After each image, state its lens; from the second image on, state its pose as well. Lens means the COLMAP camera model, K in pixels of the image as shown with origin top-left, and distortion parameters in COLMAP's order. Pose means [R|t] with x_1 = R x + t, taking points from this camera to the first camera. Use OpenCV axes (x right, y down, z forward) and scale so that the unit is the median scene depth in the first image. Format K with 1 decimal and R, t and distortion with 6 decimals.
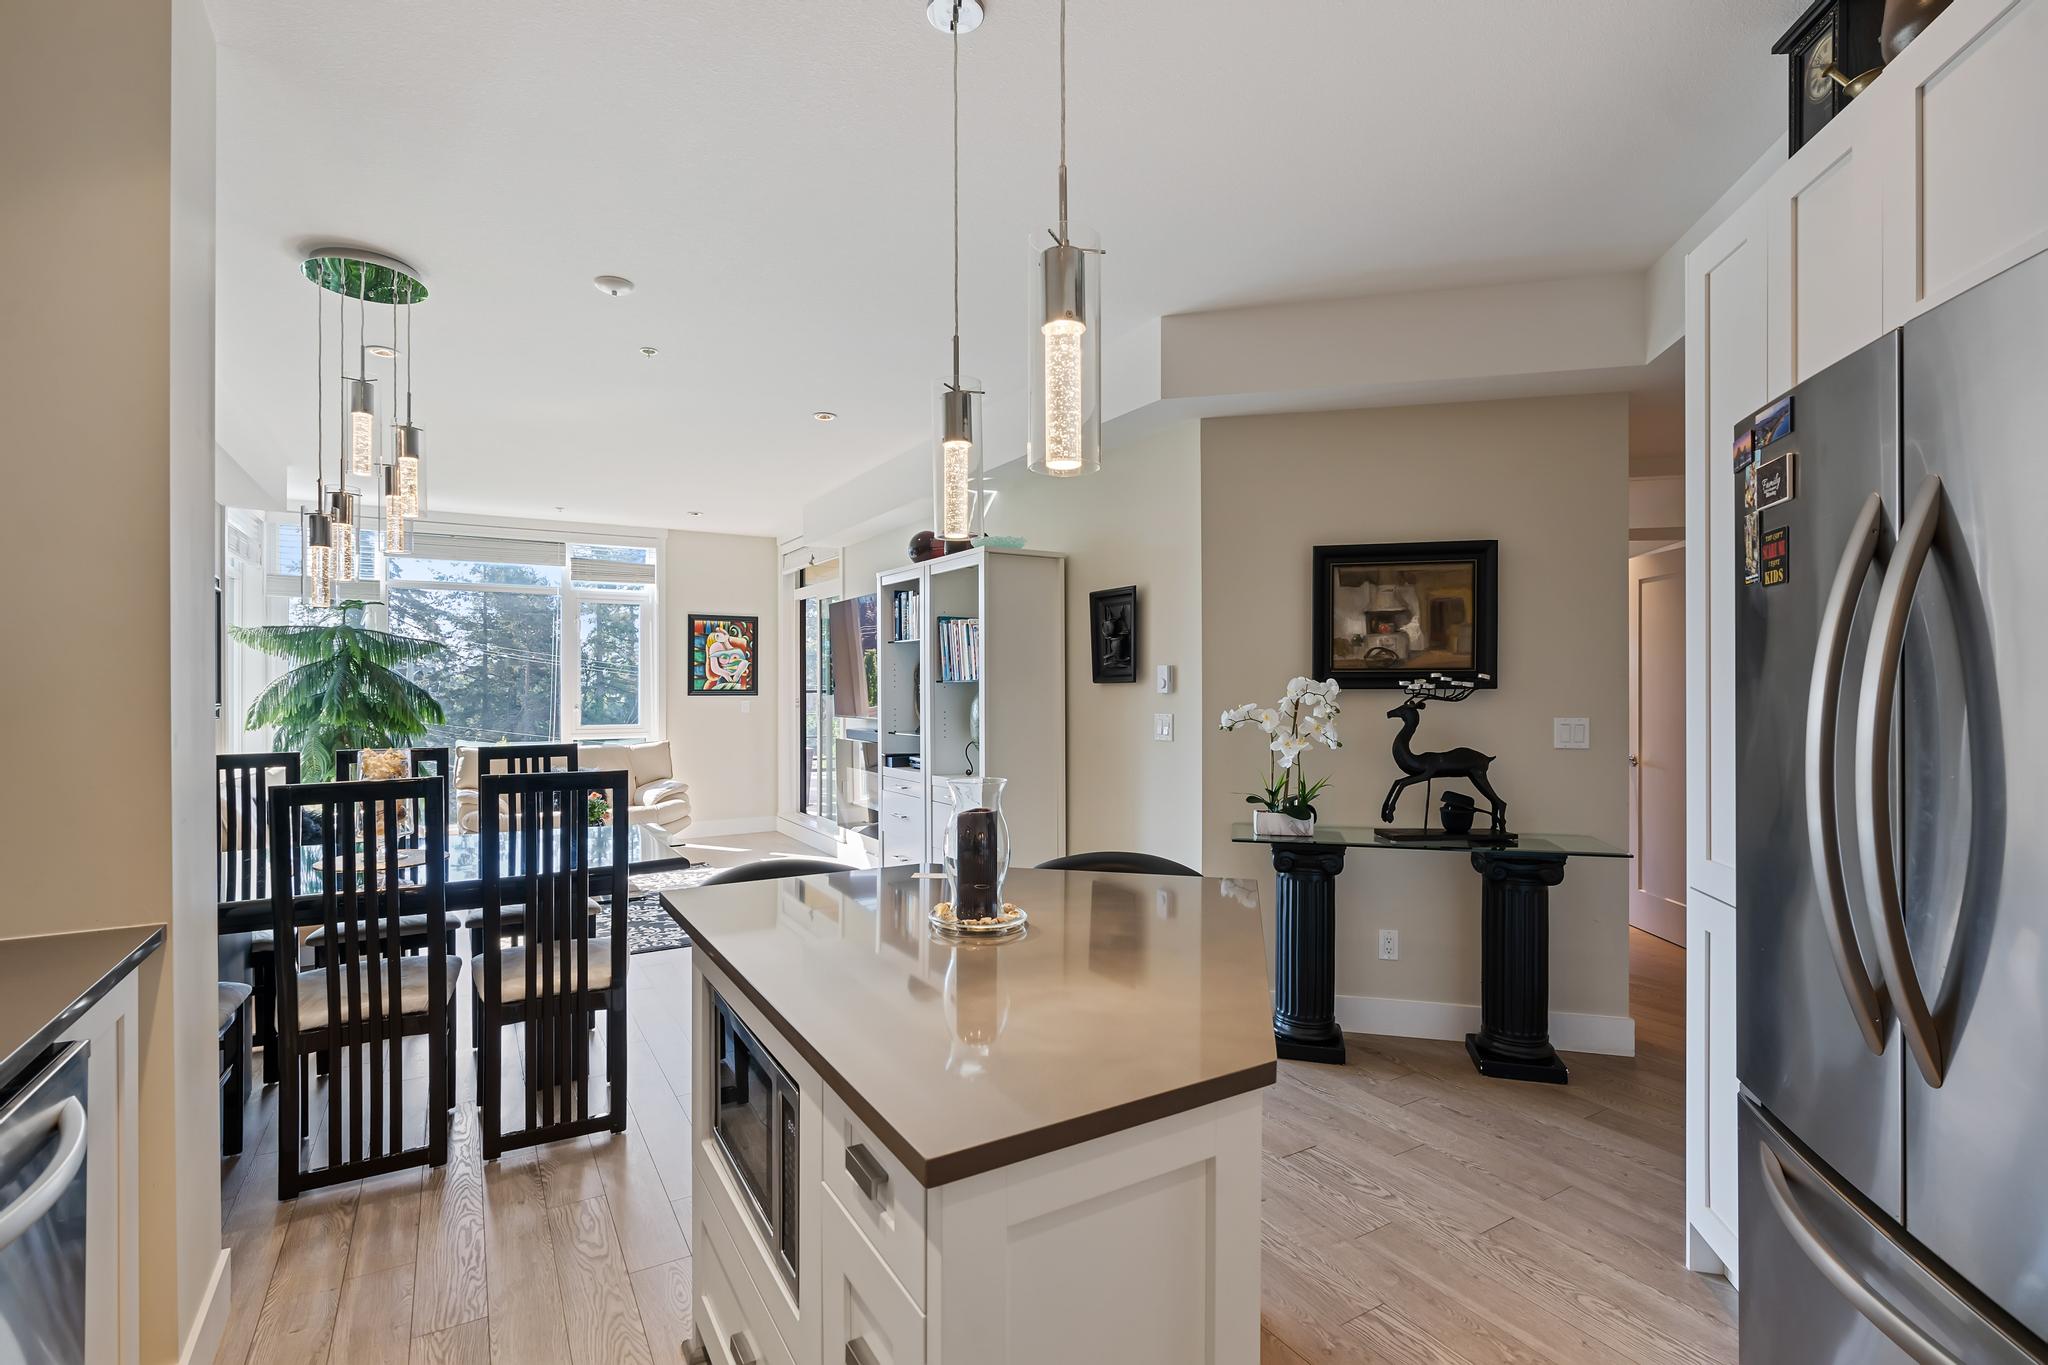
lens RADIAL K [[940.7, 0, 988.1], [0, 940.7, 685.8], [0, 0, 1]] dist [-0.005839, 0.004972]
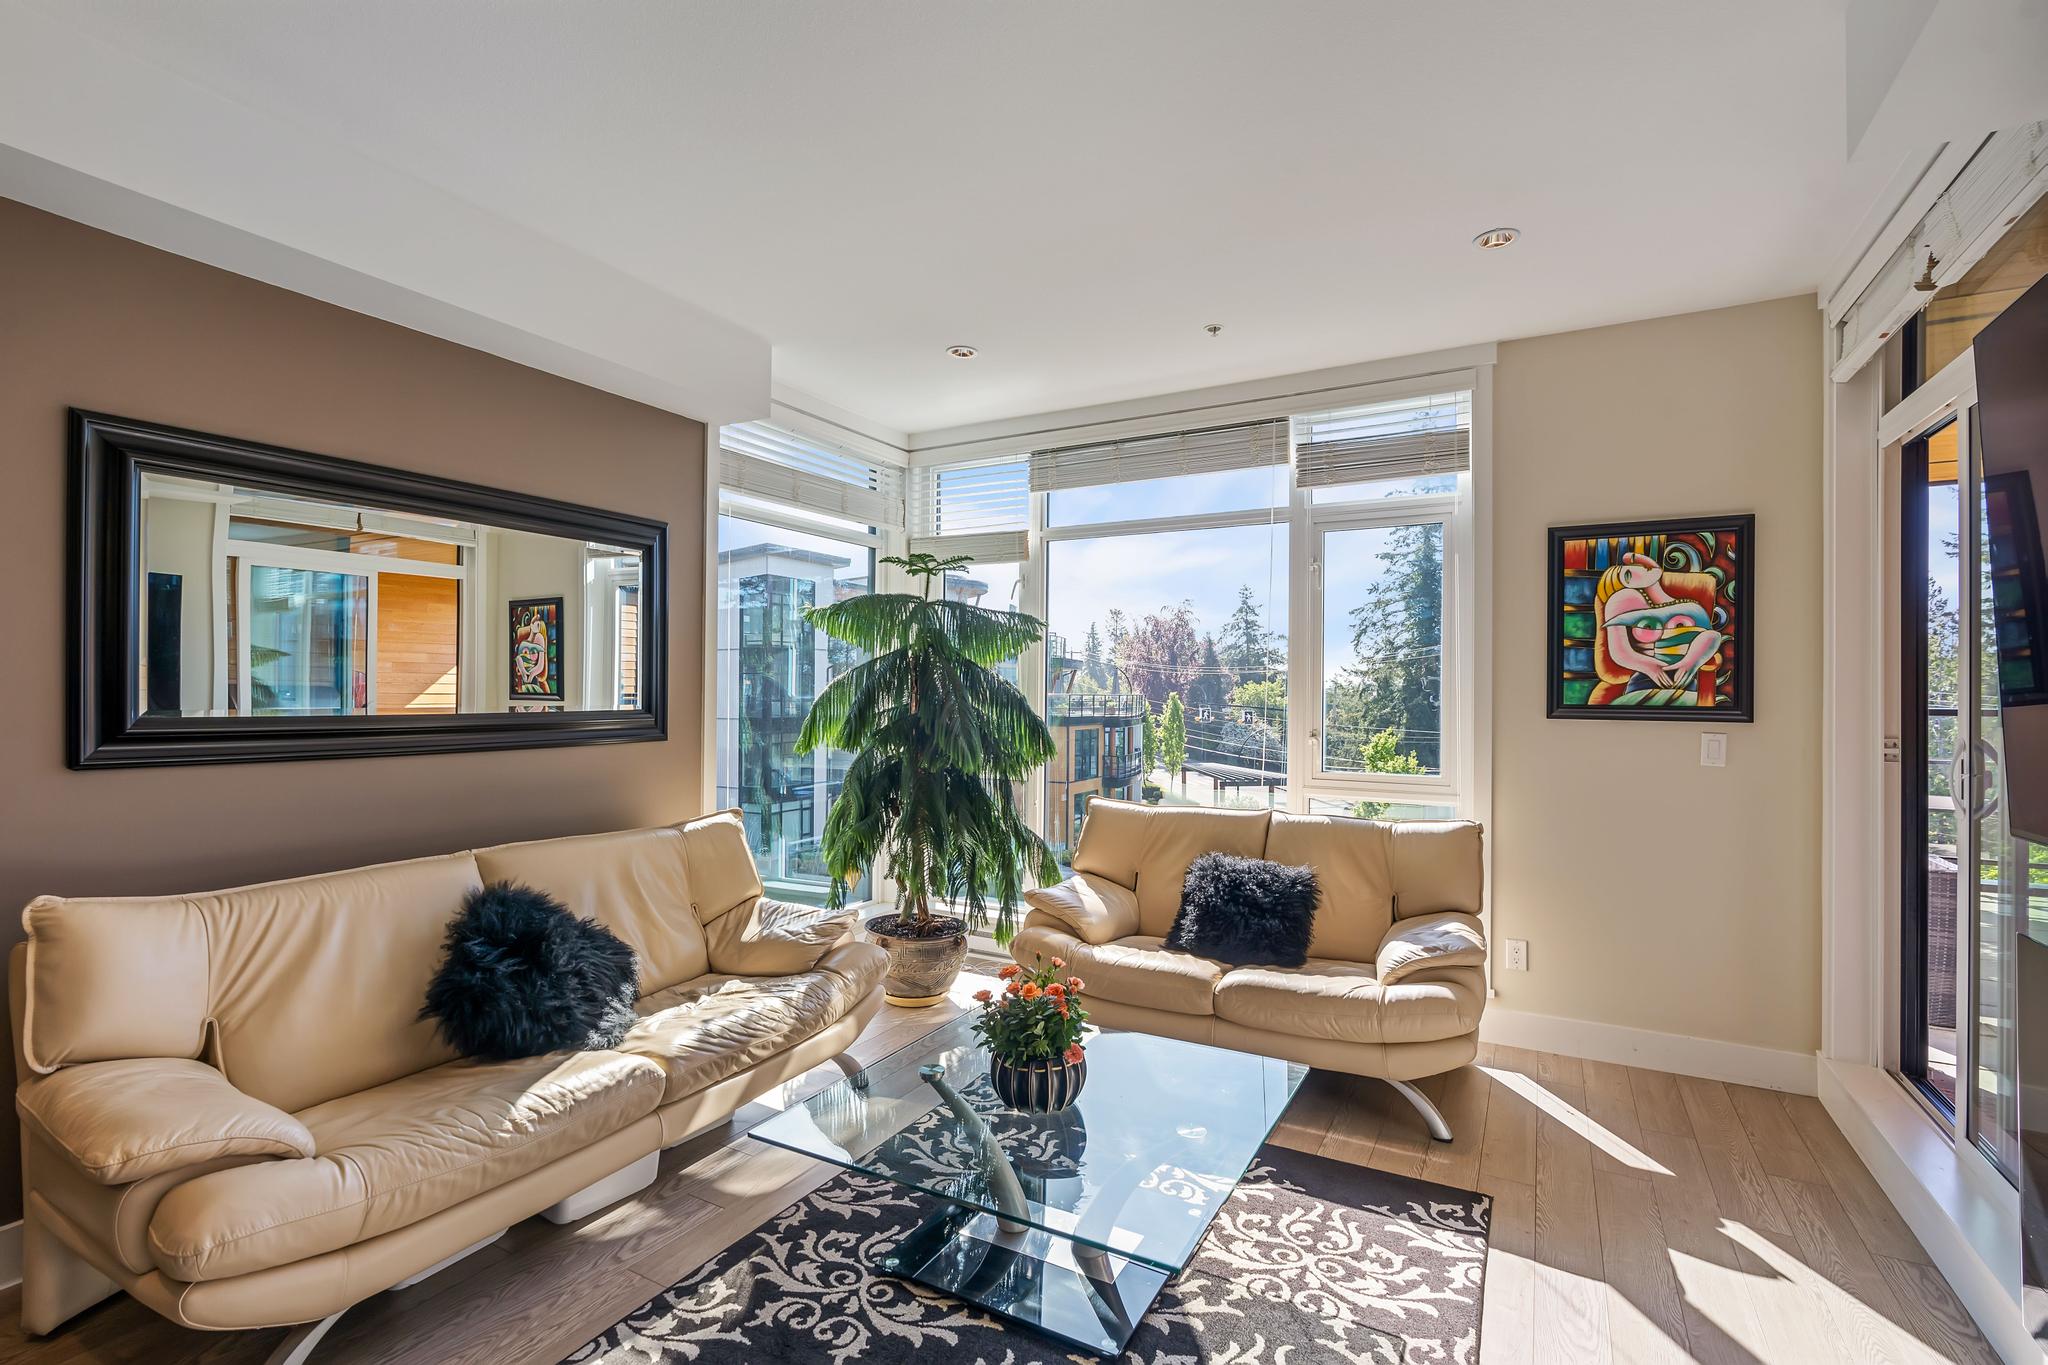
lens RADIAL K [[940.7, 0, 1018.3], [0, 940.7, 685.2], [0, 0, 1]] dist [-0.005839, 0.004972]
pose [[0.526778, -0.003038, -0.849998, -0.081495], [-0.008722, 0.999922, -0.008980, 0.001233], [0.849958, 0.012144, 0.526710, 0.563162]]
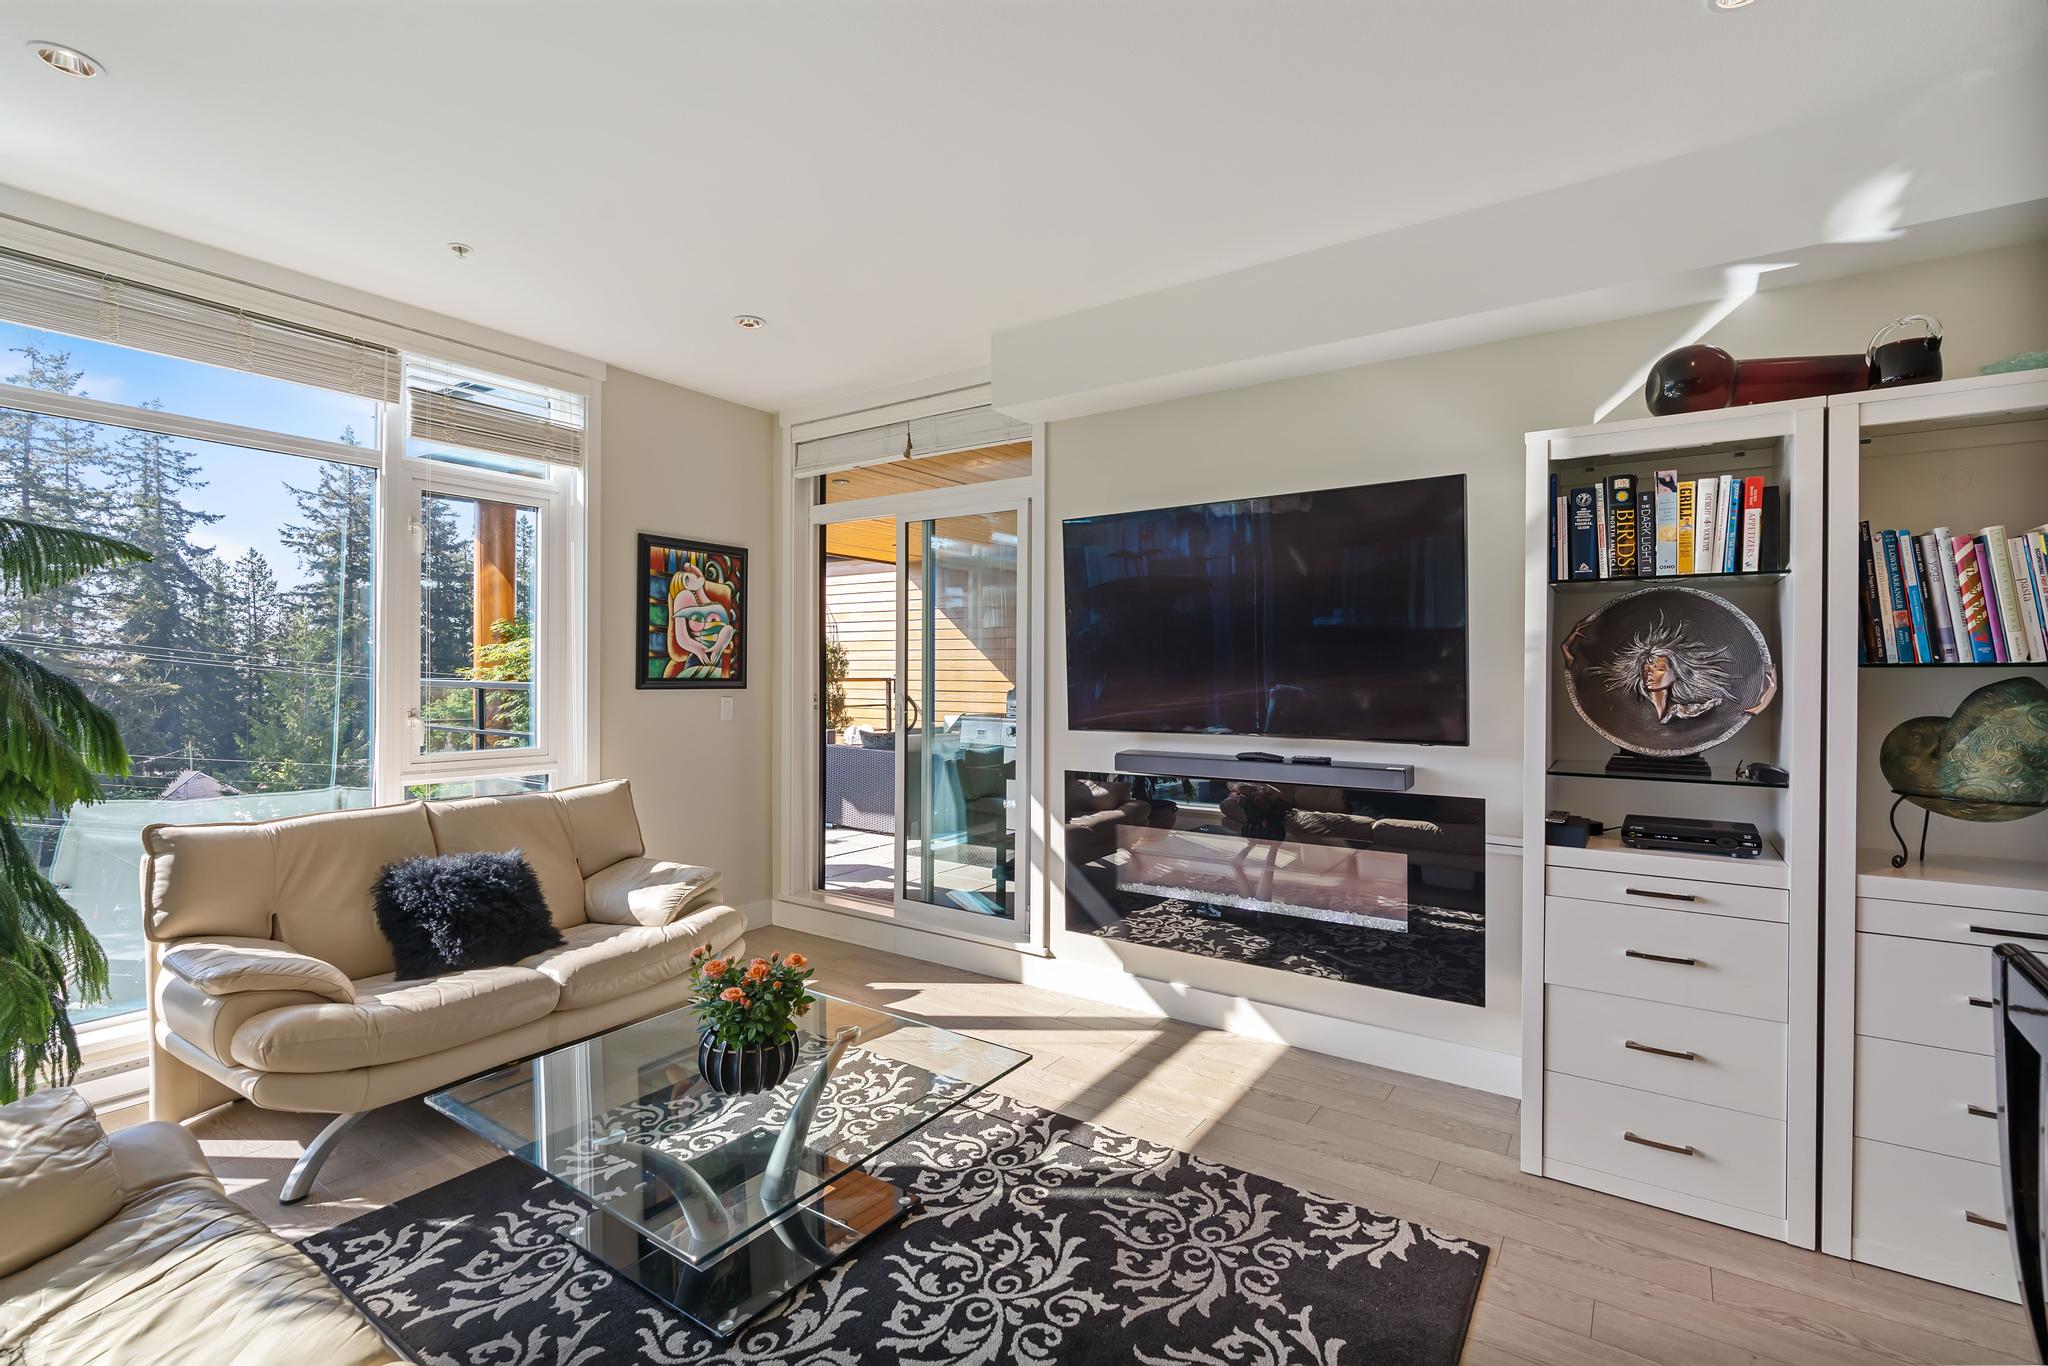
lens RADIAL K [[940.7, 0, 1005.8], [0, 940.7, 663.0], [0, 0, 1]] dist [-0.005839, 0.004972]
pose [[0.895695, 0.009977, 0.444557, -0.363800], [-0.004414, 0.999898, -0.013549, 0.001894], [-0.444647, 0.010173, 0.895648, 0.437371]]
